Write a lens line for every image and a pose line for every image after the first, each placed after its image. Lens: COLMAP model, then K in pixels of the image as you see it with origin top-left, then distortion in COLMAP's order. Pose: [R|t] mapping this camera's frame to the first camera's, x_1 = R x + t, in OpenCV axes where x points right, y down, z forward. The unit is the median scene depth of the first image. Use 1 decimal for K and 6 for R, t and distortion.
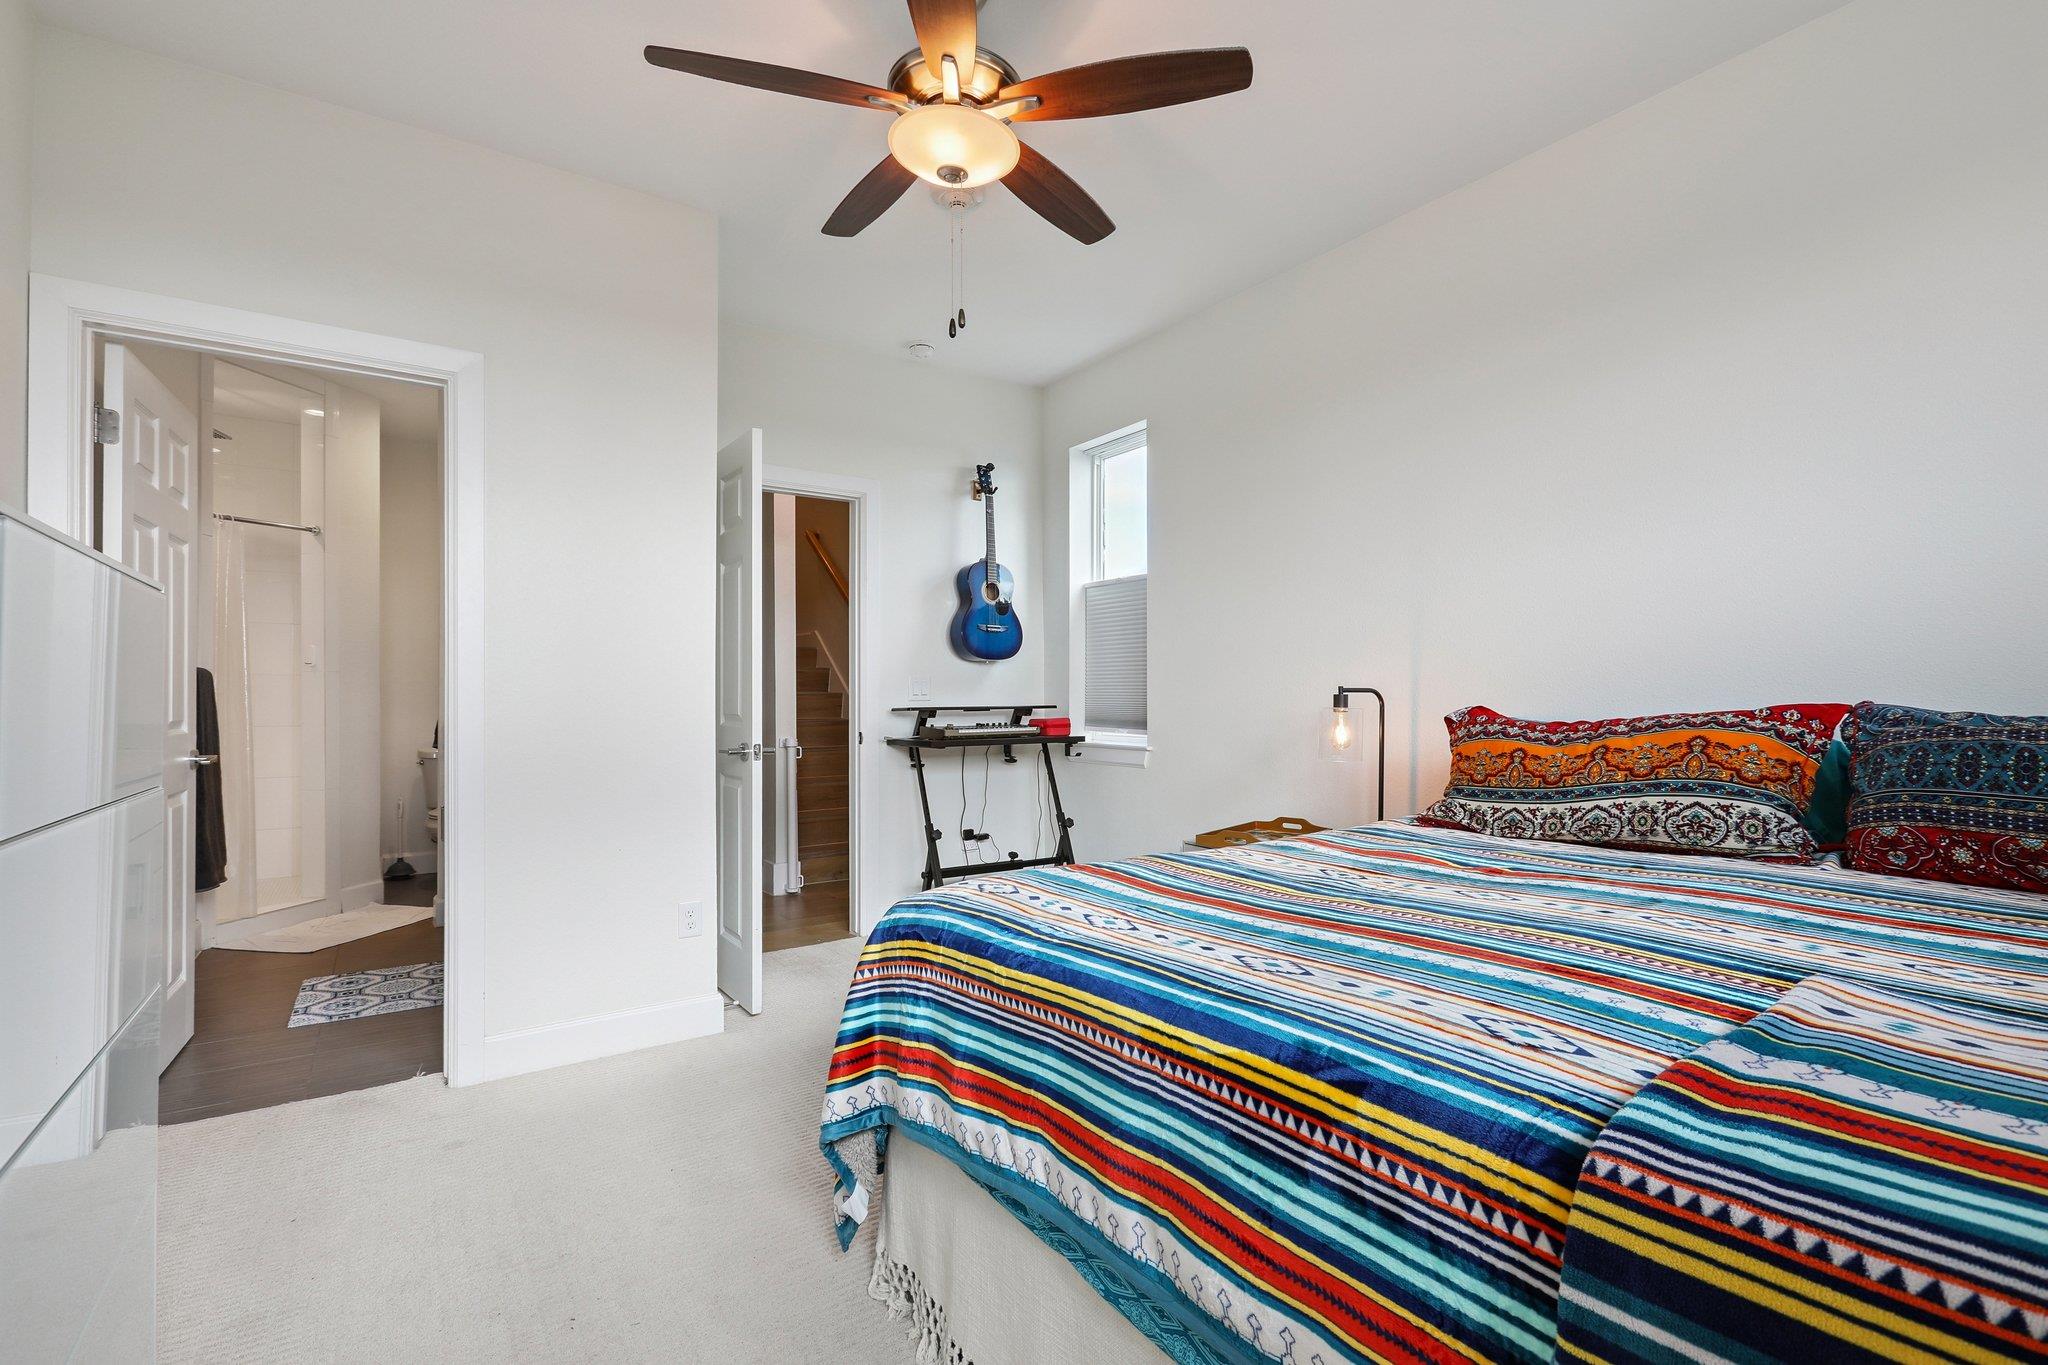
lens RADIAL K [[925.7, 0, 1019.0], [0, 925.7, 662.1], [0, 0, 1]] dist [0.002495, 0.000725]
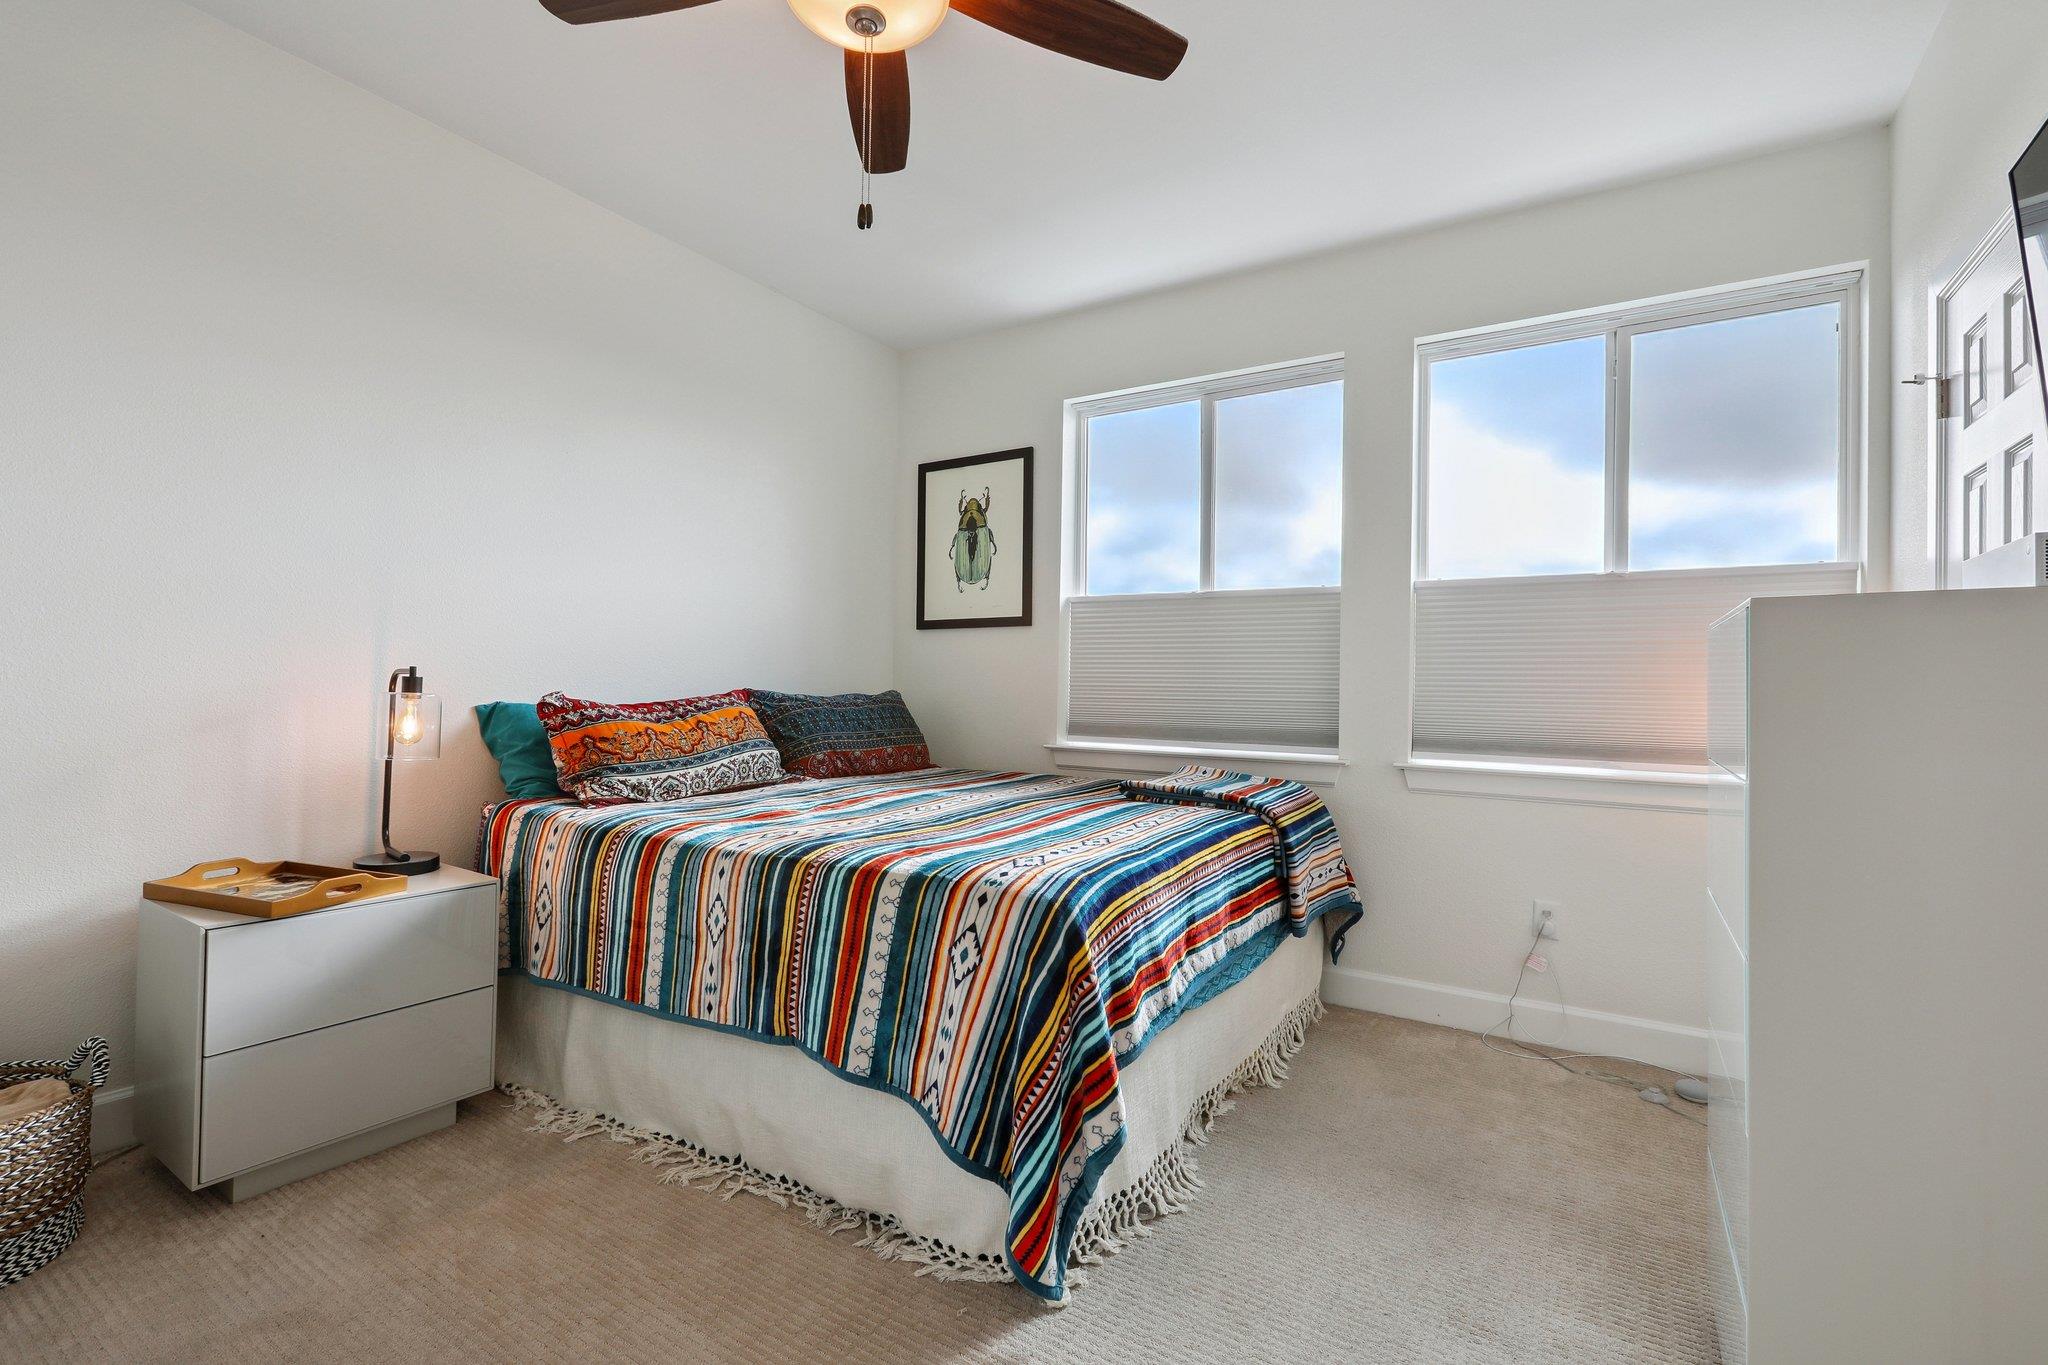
lens RADIAL K [[924.0, 0, 1022.7], [0, 924.0, 691.3], [0, 0, 1]] dist [0.000572, 0.000334]
pose [[-0.392426, 0.001287, 0.919783, -0.761021], [-0.042338, 0.998914, -0.019462, 0.053035], [-0.918809, -0.046579, -0.391945, 1.072389]]
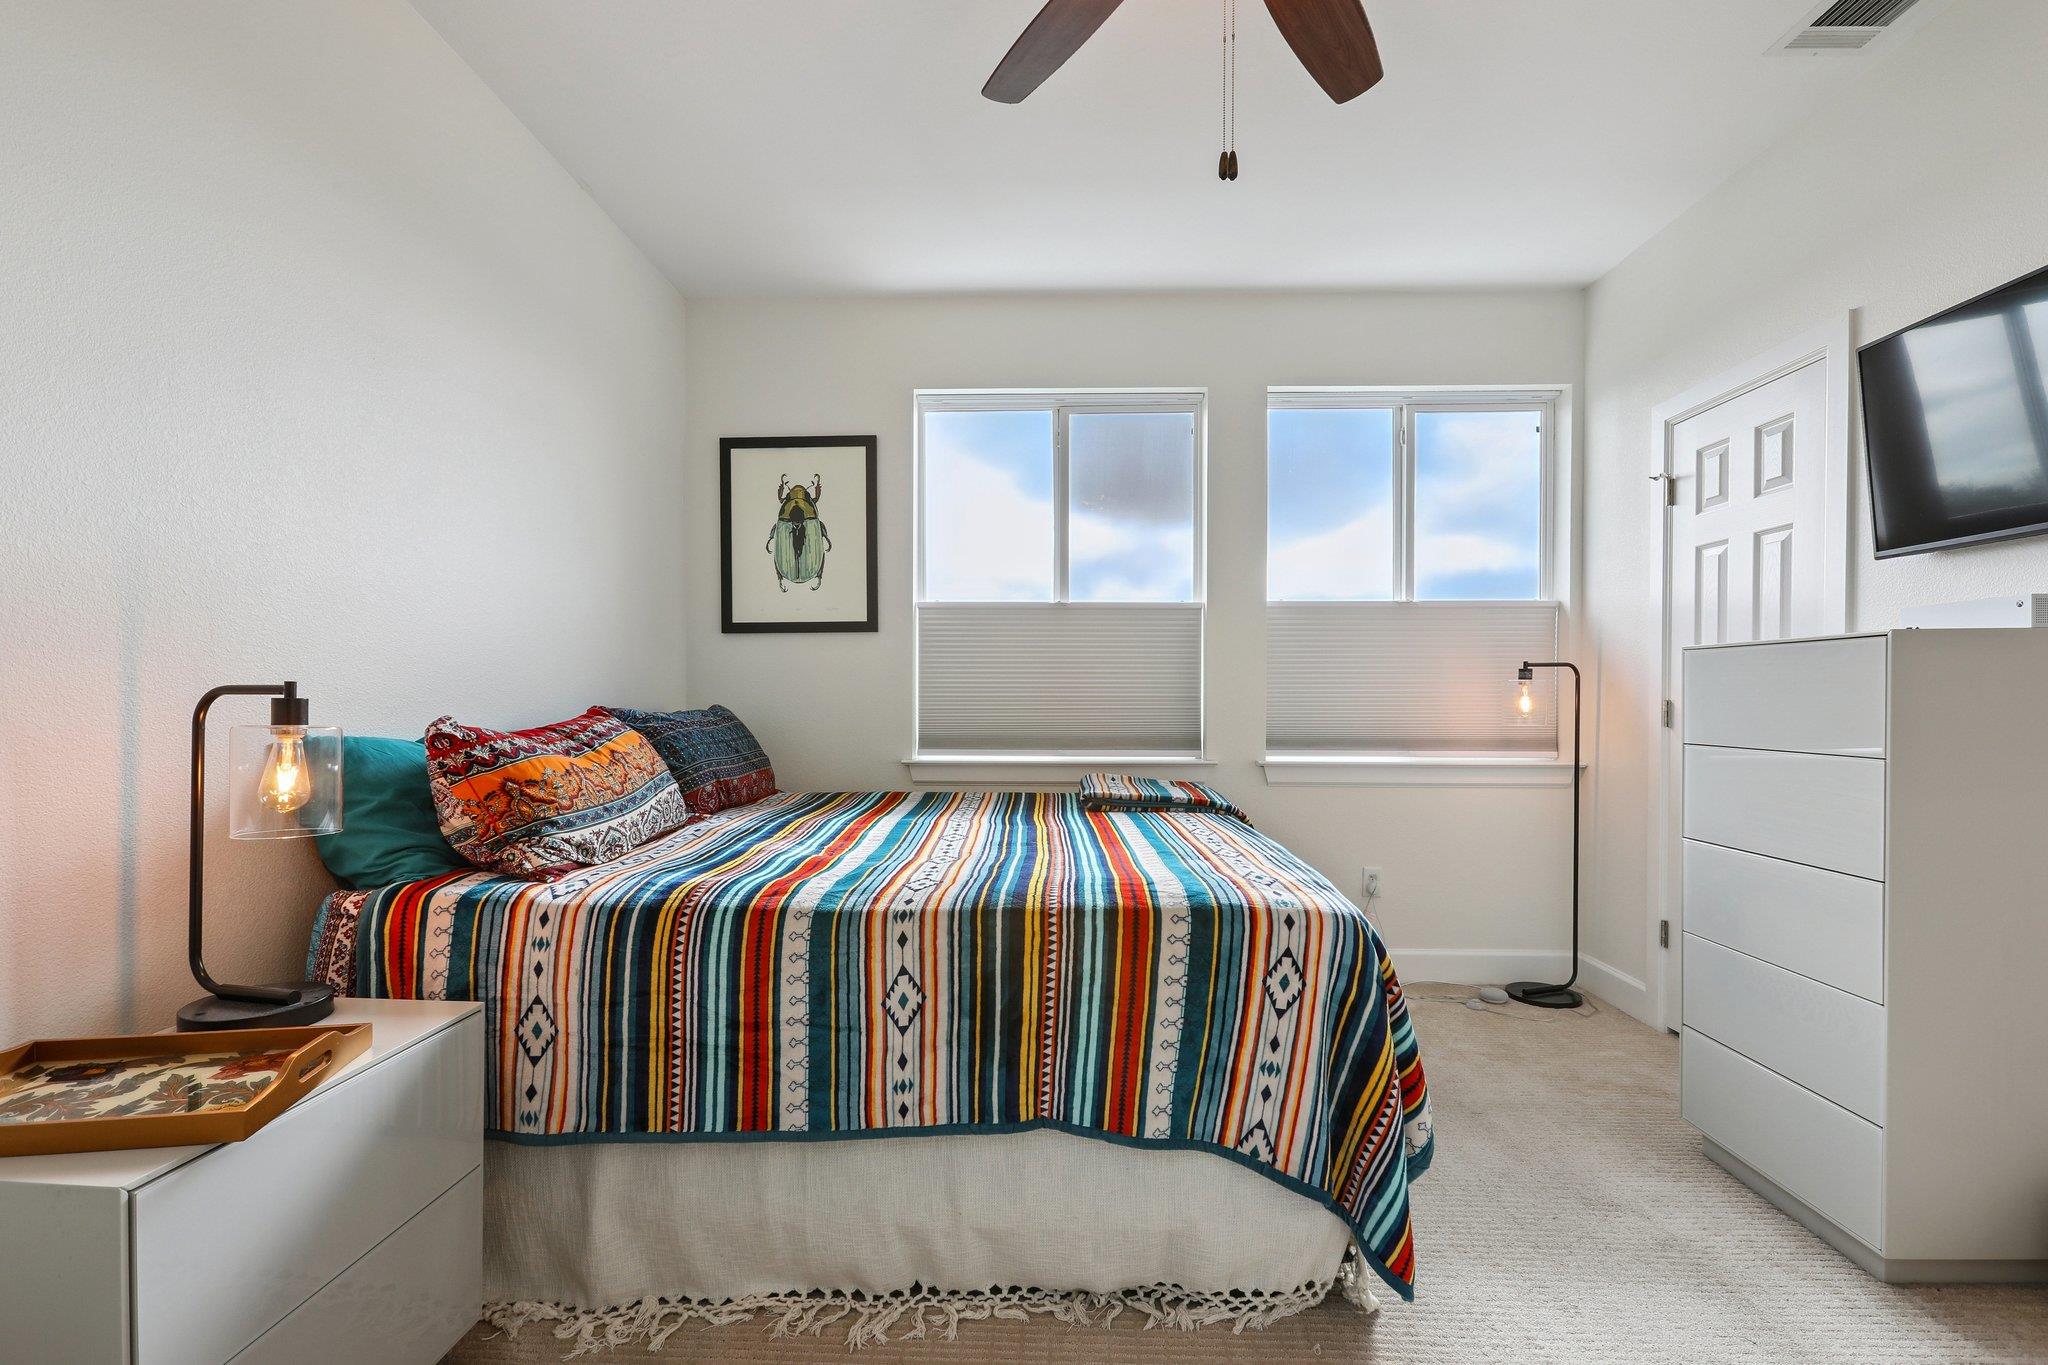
lens RADIAL K [[913.0, 0, 1047.0], [0, 913.0, 718.4], [0, 0, 1]] dist [0.001119, 0.000065]
pose [[-0.806543, -0.001539, 0.591174, -0.326906], [-0.011038, 0.999861, -0.012457, 0.061042], [-0.591073, -0.016573, -0.806448, 1.486319]]
